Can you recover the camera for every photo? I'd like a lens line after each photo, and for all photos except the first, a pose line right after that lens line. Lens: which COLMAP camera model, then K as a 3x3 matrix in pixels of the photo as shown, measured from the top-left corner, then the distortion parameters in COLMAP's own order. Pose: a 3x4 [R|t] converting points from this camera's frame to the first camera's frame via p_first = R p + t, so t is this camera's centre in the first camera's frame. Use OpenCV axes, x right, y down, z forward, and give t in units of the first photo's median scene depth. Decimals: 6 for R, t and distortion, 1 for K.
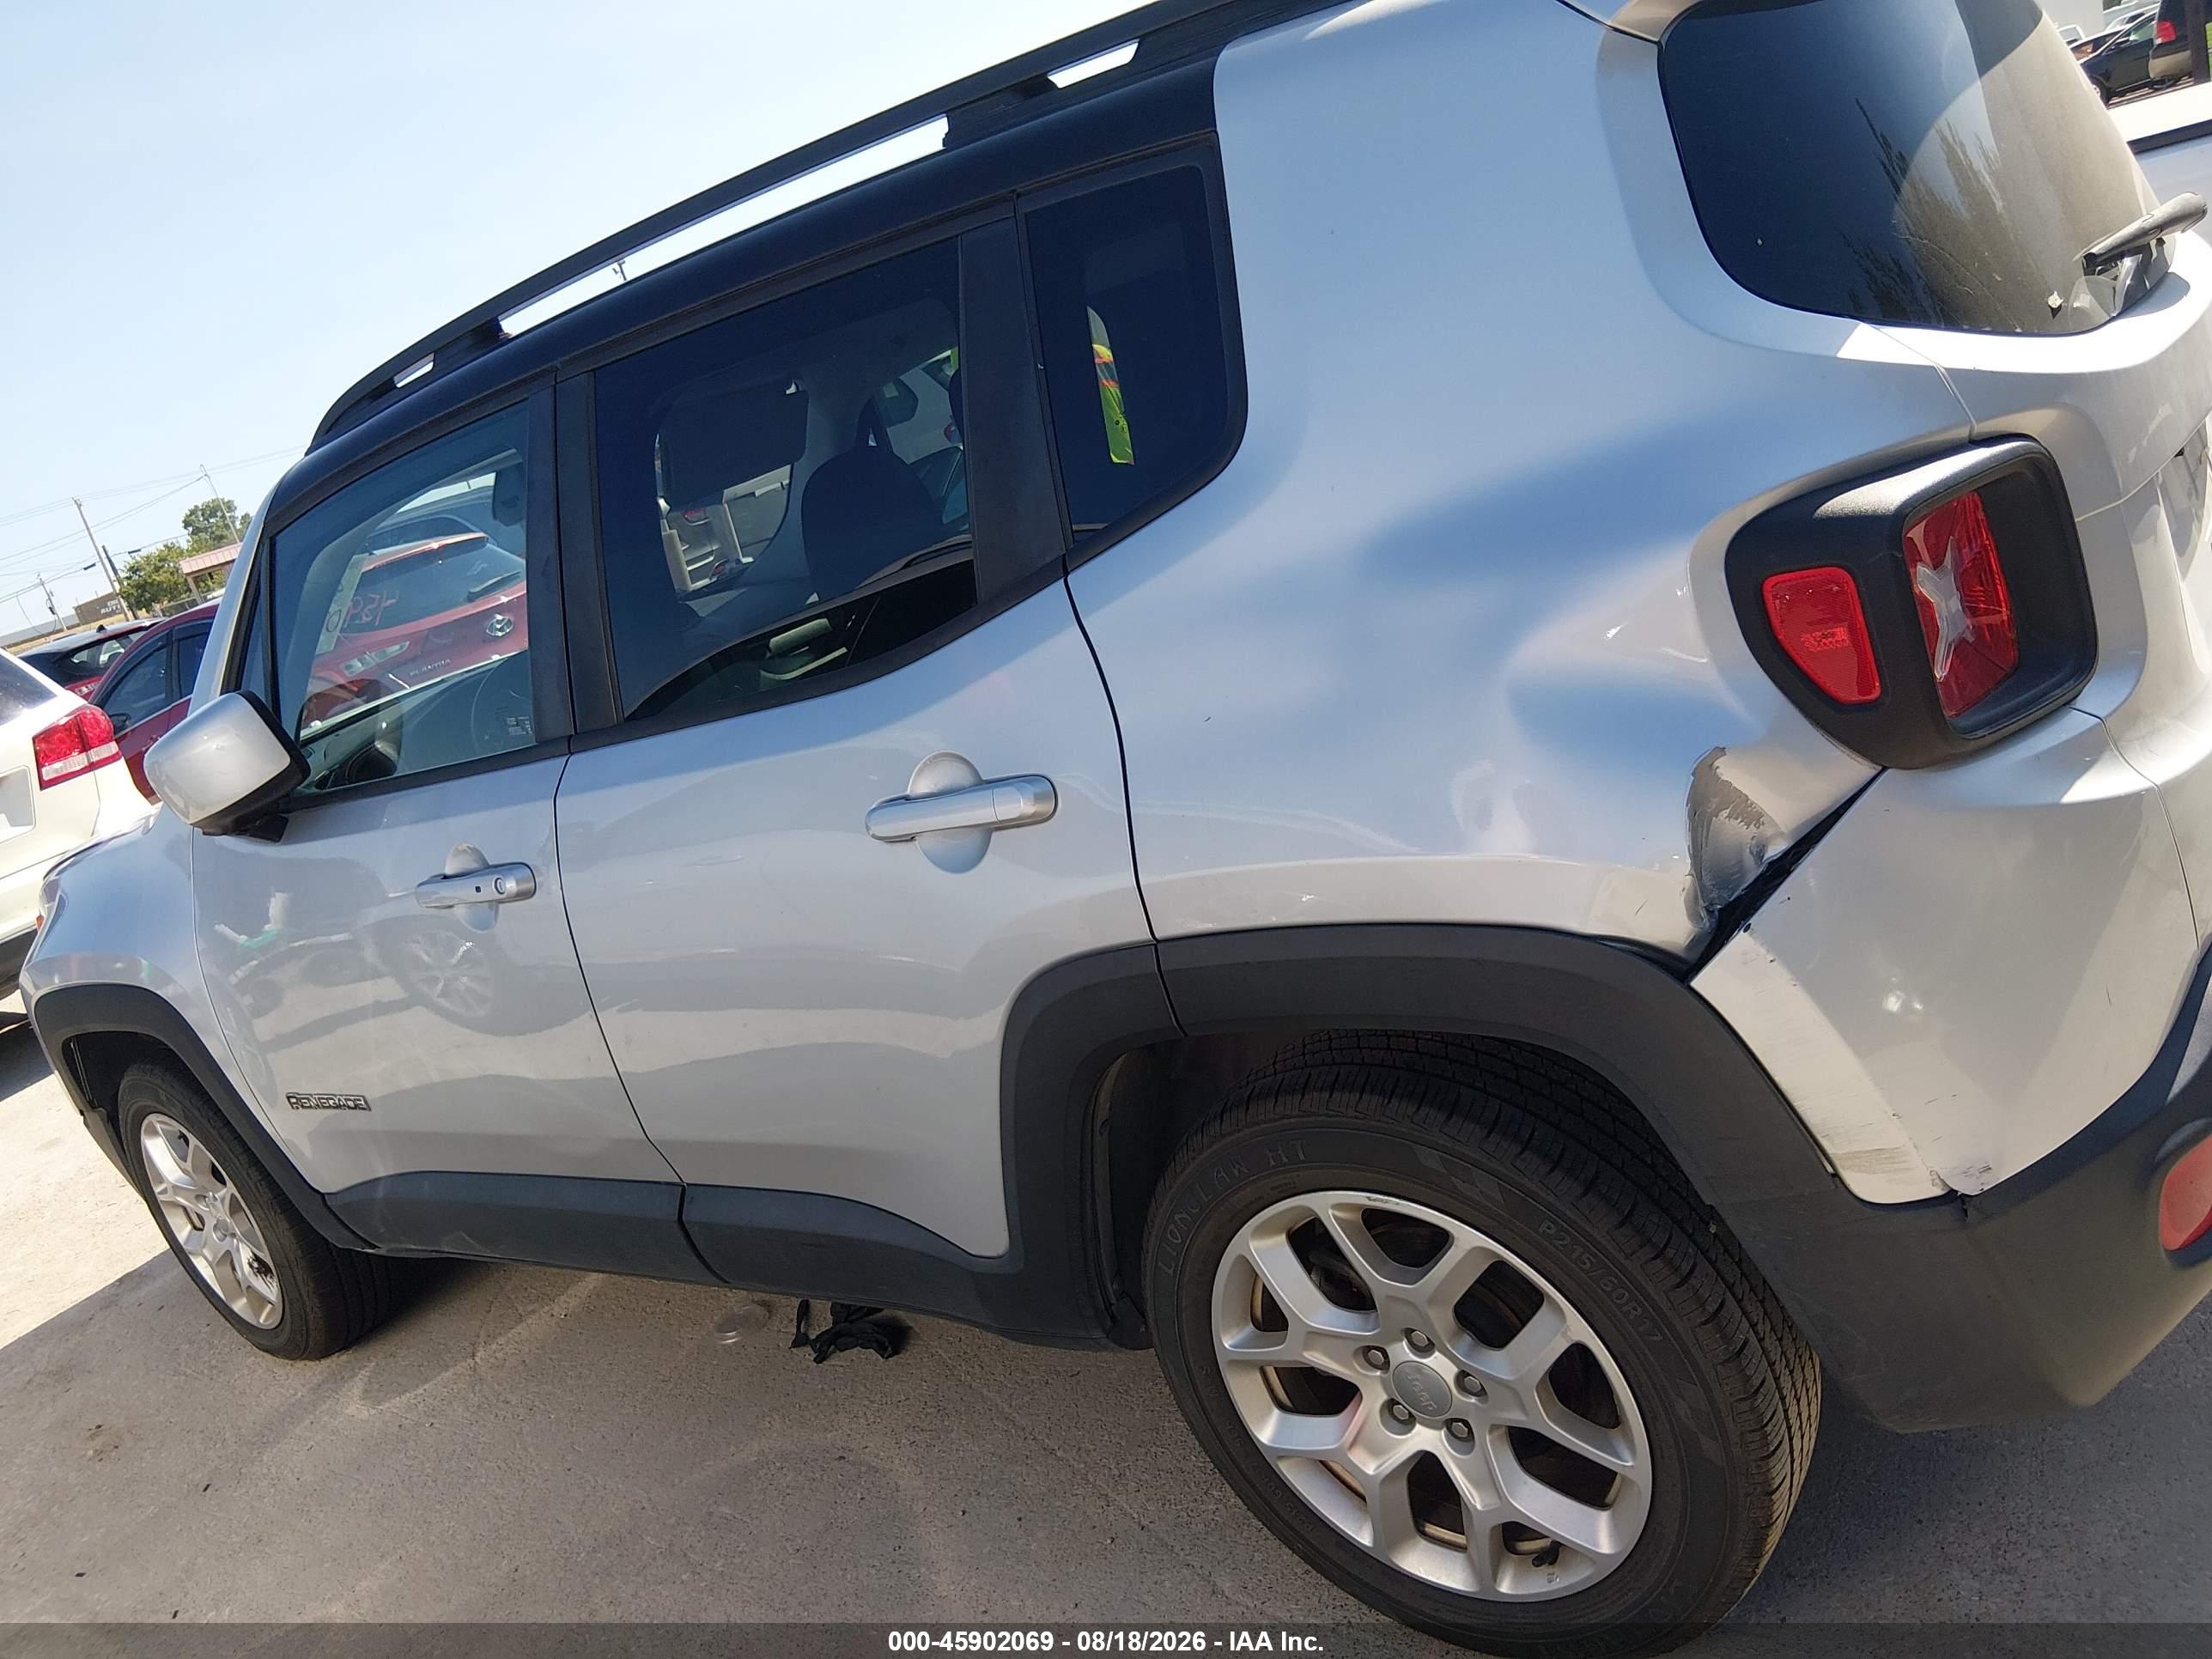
lens RADIAL K [[1652.3, 0, 1104.5], [0, 1652.3, 871.9], [0, 0, 1]] dist [0.070537, -0.114555]
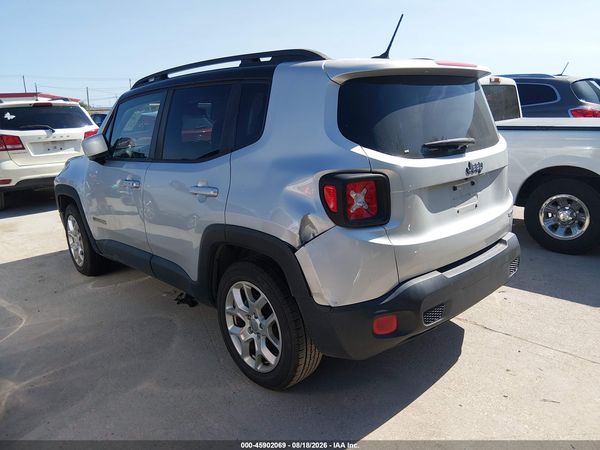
lens RADIAL K [[448.2, 0, 299.6], [0, 448.2, 236.5], [0, 0, 1]] dist [0.070537, -0.114555]
pose [[0.948565, 0.291159, -0.124299, 0.403279], [-0.291417, 0.956454, 0.016509, -0.011564], [0.123693, 0.020563, 0.992107, -0.341458]]
